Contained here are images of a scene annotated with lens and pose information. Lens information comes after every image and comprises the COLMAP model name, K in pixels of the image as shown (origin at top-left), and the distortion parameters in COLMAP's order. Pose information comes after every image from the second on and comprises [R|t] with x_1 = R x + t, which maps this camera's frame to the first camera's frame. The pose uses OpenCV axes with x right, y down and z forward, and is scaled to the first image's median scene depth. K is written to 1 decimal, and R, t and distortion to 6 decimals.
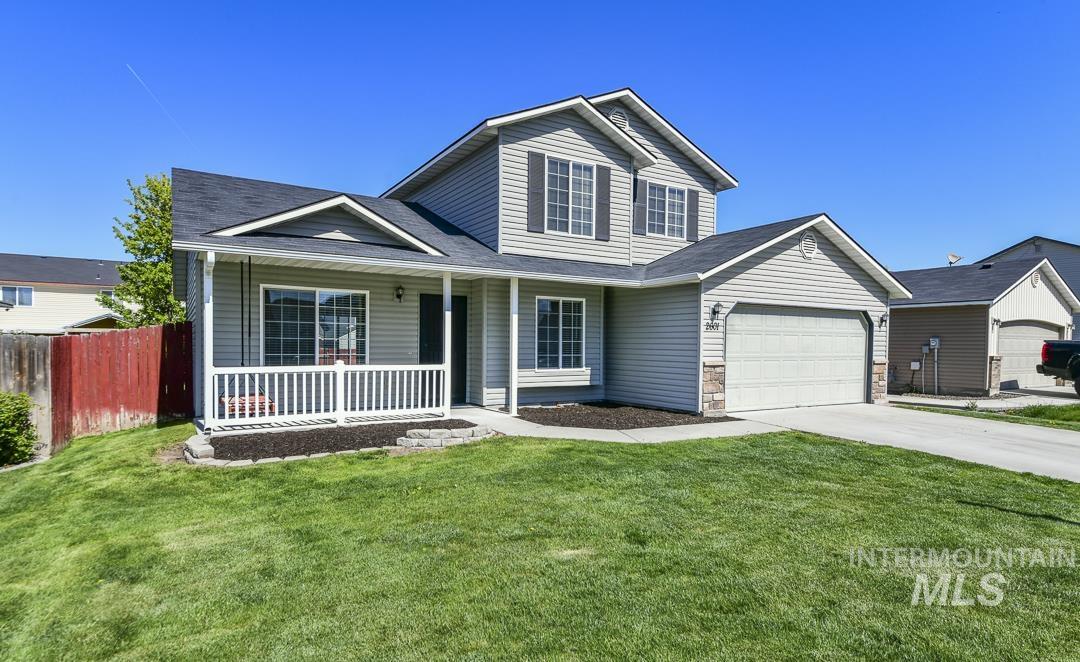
lens RADIAL K [[581.2, 0, 530.0], [0, 581.2, 363.1], [0, 0, 1]] dist [0.014963, -0.001241]
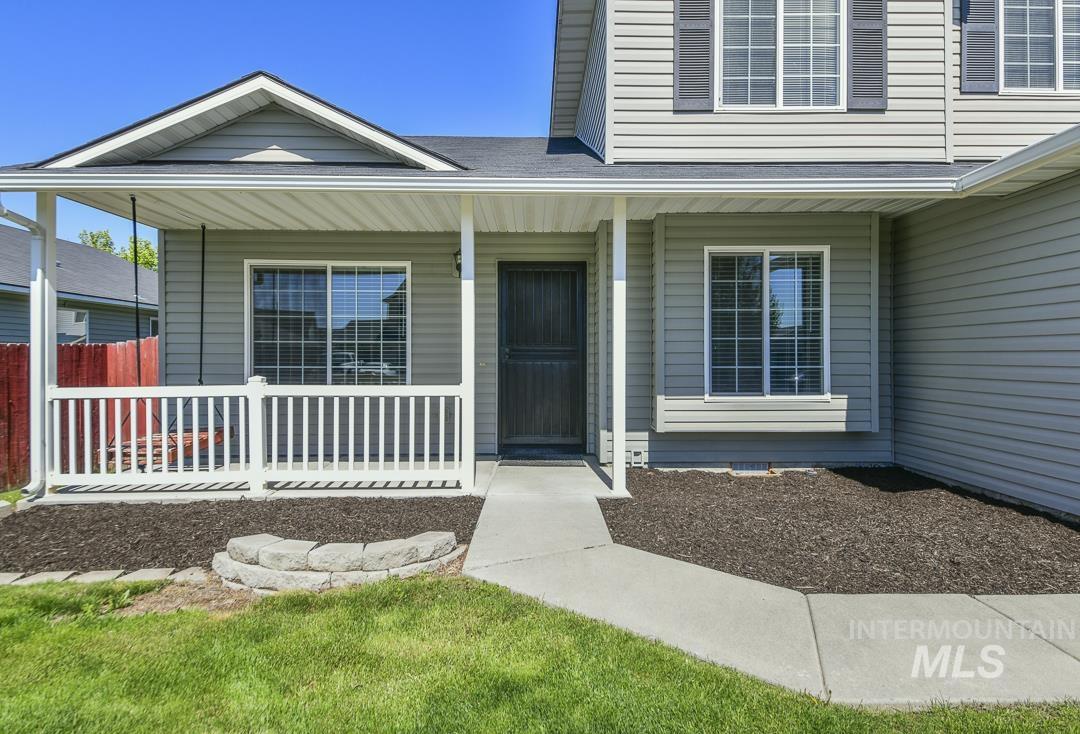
lens RADIAL K [[624.6, 0, 547.3], [0, 624.6, 362.5], [0, 0, 1]] dist [0.028979, -0.017418]
pose [[0.866783, -0.007686, -0.498626, 0.161552], [-0.006358, 0.999630, -0.026460, -0.002960], [0.498645, 0.026106, 0.866413, 0.488732]]
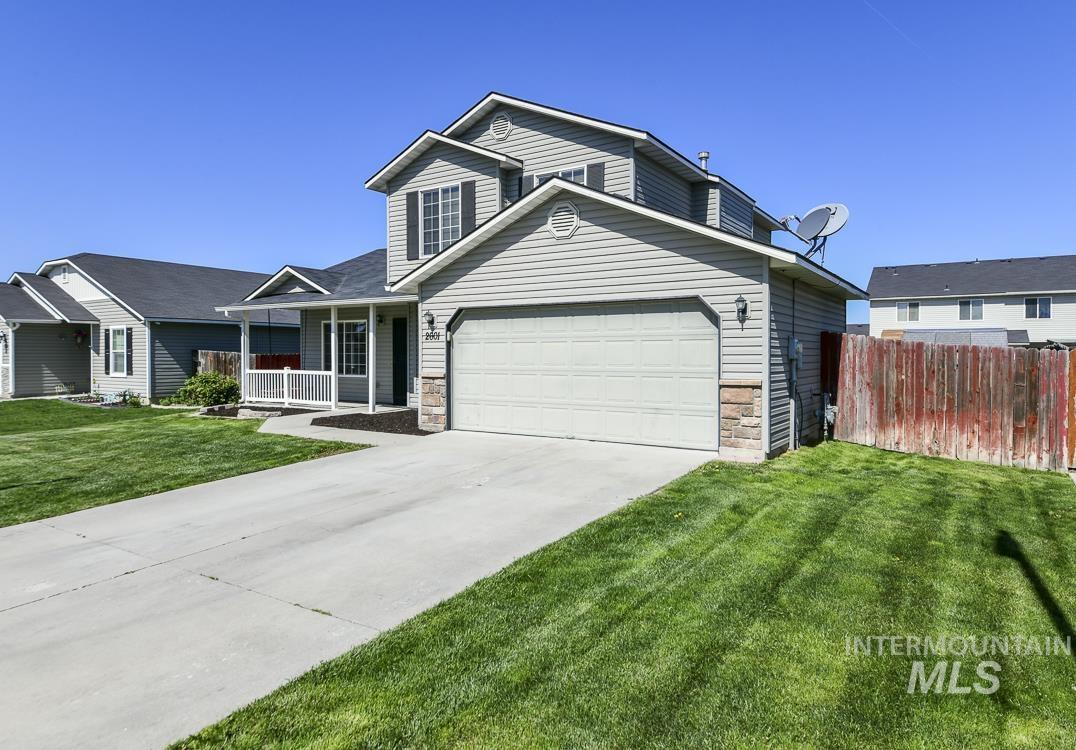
lens RADIAL K [[666.8, 0, 544.6], [0, 666.8, 364.4], [0, 0, 1]] dist [0.014660, 0.001871]
pose [[0.435309, 0.004606, -0.900270, 1.314795], [-0.024253, 0.999684, -0.006612, -0.013265], [0.899955, 0.024712, 0.435283, 0.654545]]
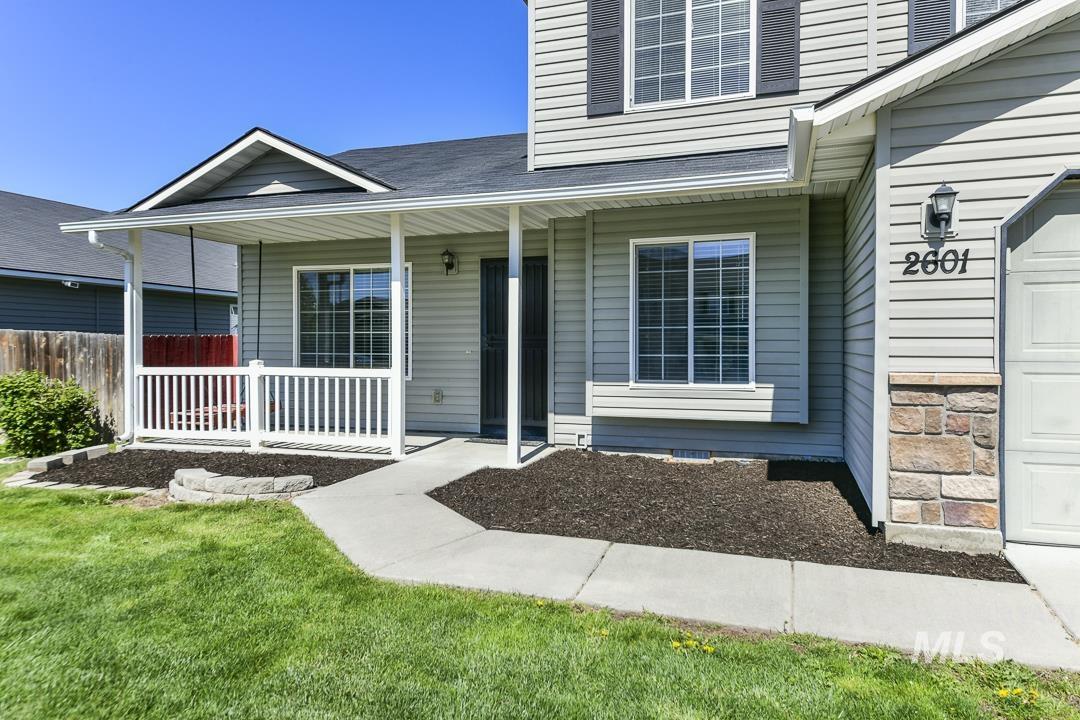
lens RADIAL K [[713.8, 0, 540.8], [0, 713.8, 352.6], [0, 0, 1]] dist [0.042063, -0.013065]
pose [[0.638254, -0.004048, -0.769815, 0.455810], [-0.018470, 0.999618, -0.020569, -0.001684], [0.769604, 0.027347, 0.637935, 0.552590]]
